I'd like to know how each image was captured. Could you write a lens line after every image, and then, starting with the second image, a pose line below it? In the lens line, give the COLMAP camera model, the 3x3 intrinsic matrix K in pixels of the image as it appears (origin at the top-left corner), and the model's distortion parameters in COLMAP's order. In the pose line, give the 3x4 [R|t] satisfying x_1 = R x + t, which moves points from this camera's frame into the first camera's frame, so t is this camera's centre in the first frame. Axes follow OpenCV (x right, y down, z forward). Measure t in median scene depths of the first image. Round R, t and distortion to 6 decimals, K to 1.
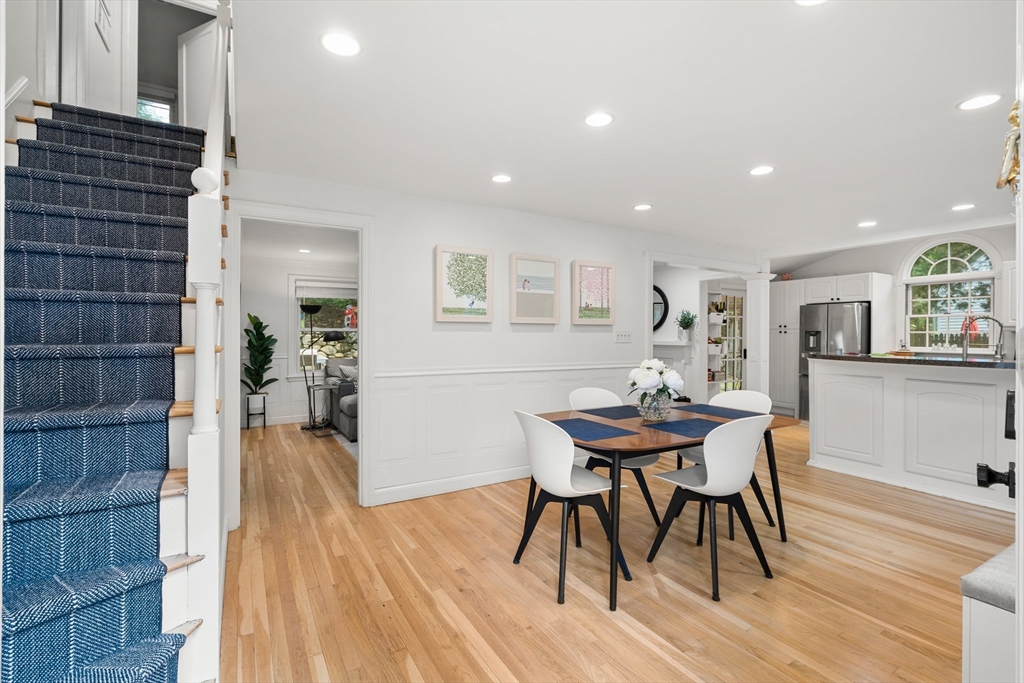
lens RADIAL K [[465.7, 0, 508.2], [0, 465.7, 333.6], [0, 0, 1]] dist [-0.010982, 0.003626]
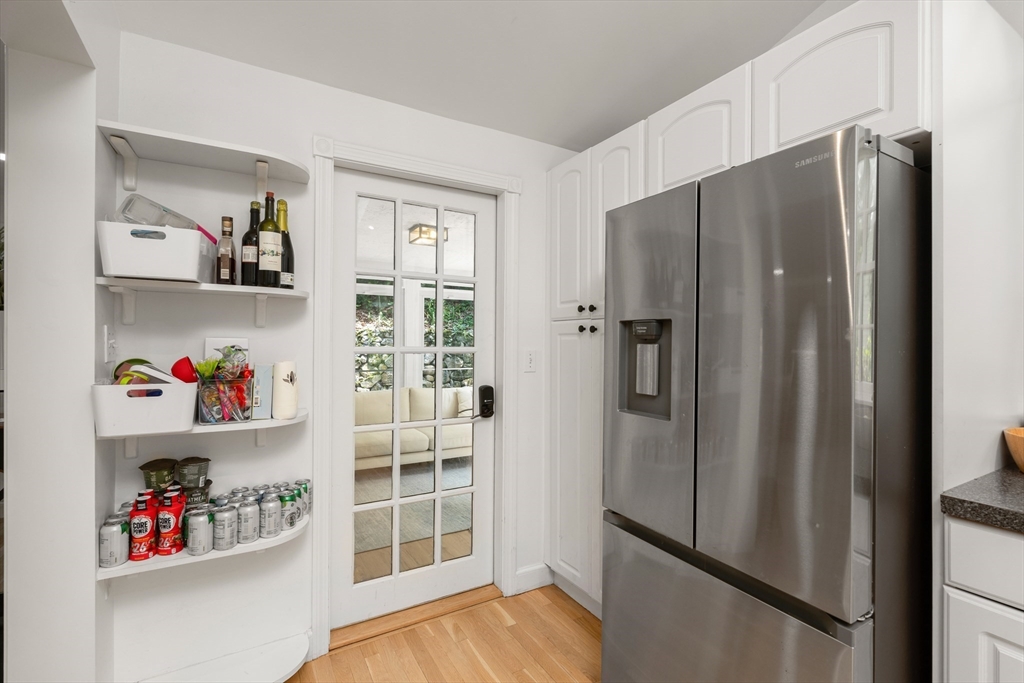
lens RADIAL K [[465.7, 0, 519.6], [0, 465.7, 342.0], [0, 0, 1]] dist [-0.010982, 0.003626]
pose [[0.999820, 0.001871, 0.018879, 0.641044], [-0.001950, 0.999989, 0.004181, 0.003926], [-0.018871, -0.004217, 0.999813, 0.847630]]
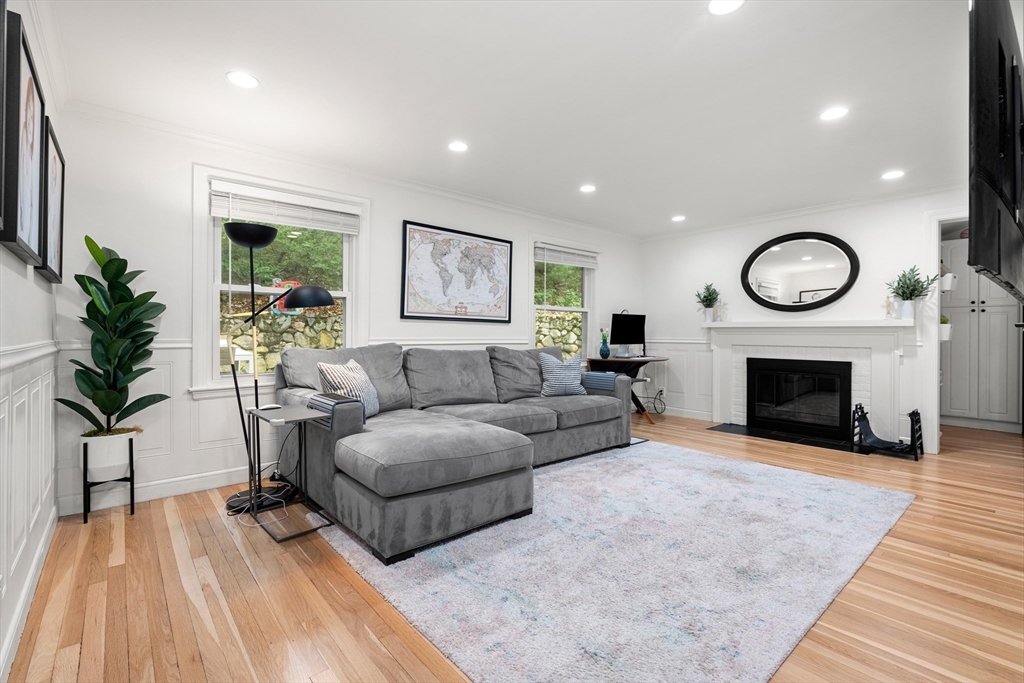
lens RADIAL K [[465.7, 0, 513.6], [0, 465.7, 334.2], [0, 0, 1]] dist [-0.010982, 0.003626]
pose [[0.981998, 0.003905, 0.188851, -0.265918], [-0.005075, 0.999971, 0.005717, 0.037432], [-0.188823, -0.006573, 0.981989, 0.525962]]
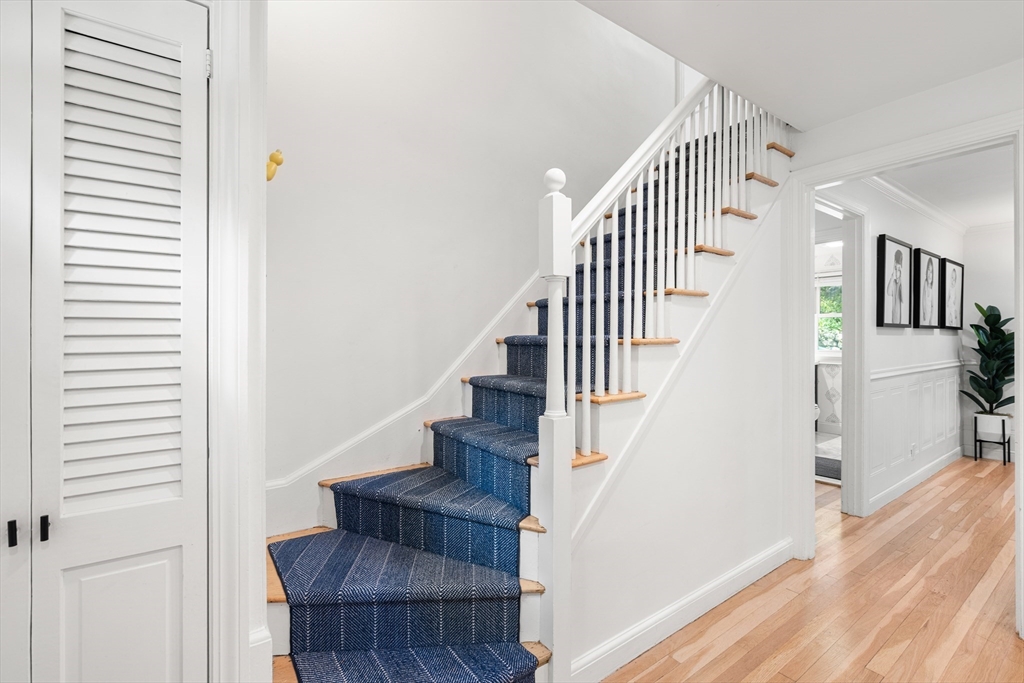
lens RADIAL K [[465.7, 0, 511.9], [0, 465.7, 336.0], [0, 0, 1]] dist [-0.010982, 0.003626]
pose [[0.102409, -0.001666, -0.994741, 0.093801], [0.003179, 0.999994, -0.001347, 0.007623], [0.994737, -0.003024, 0.102414, 0.189040]]
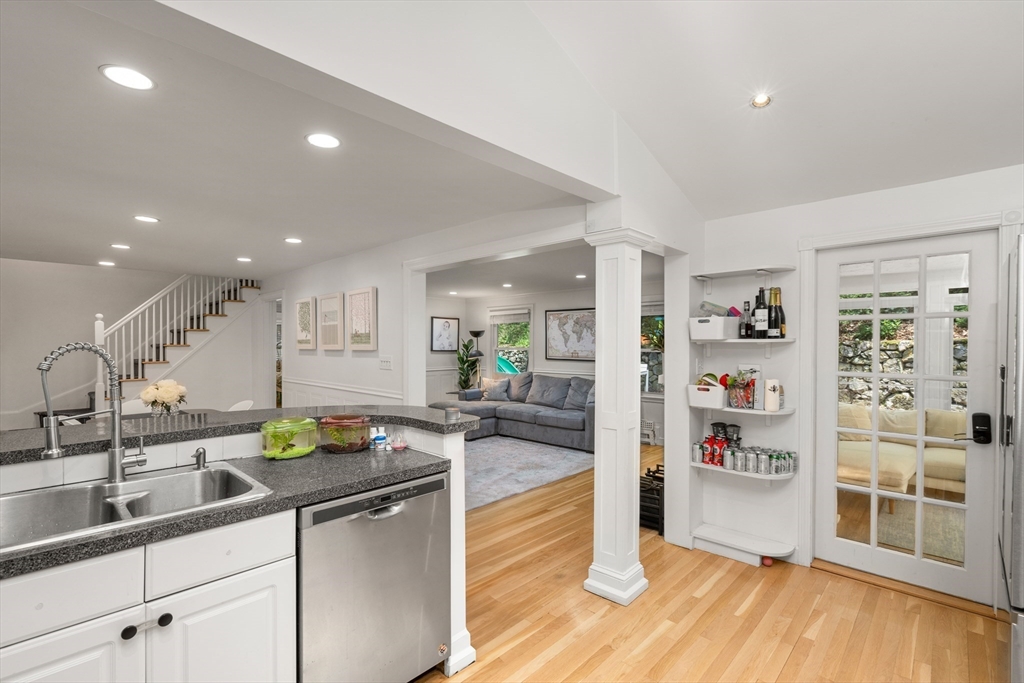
lens RADIAL K [[465.7, 0, 514.9], [0, 465.7, 349.1], [0, 0, 1]] dist [-0.010982, 0.003626]
pose [[0.287920, 0.007254, -0.957627, 0.891993], [0.006327, 0.999935, 0.009477, -0.020601], [0.957633, -0.008787, 0.287856, 0.727461]]
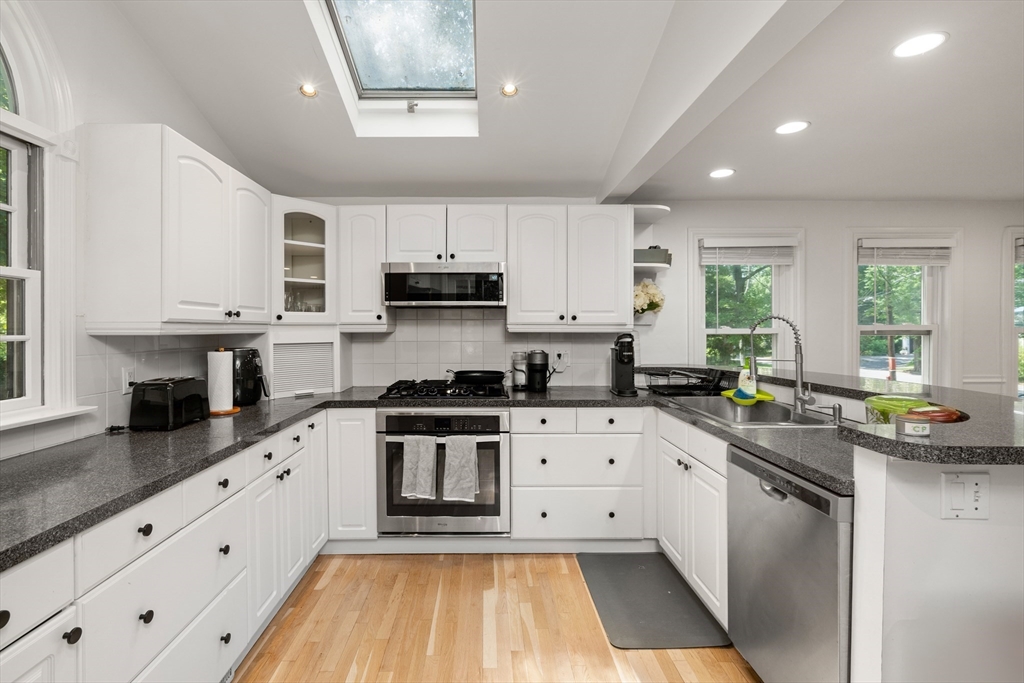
lens RADIAL K [[465.7, 0, 485.3], [0, 465.7, 331.4], [0, 0, 1]] dist [-0.010982, 0.003626]
pose [[-0.866870, -0.009062, 0.498451, 0.620443], [-0.006290, 0.999954, 0.007240, -0.010023], [-0.498494, 0.003140, -0.866887, 1.024469]]
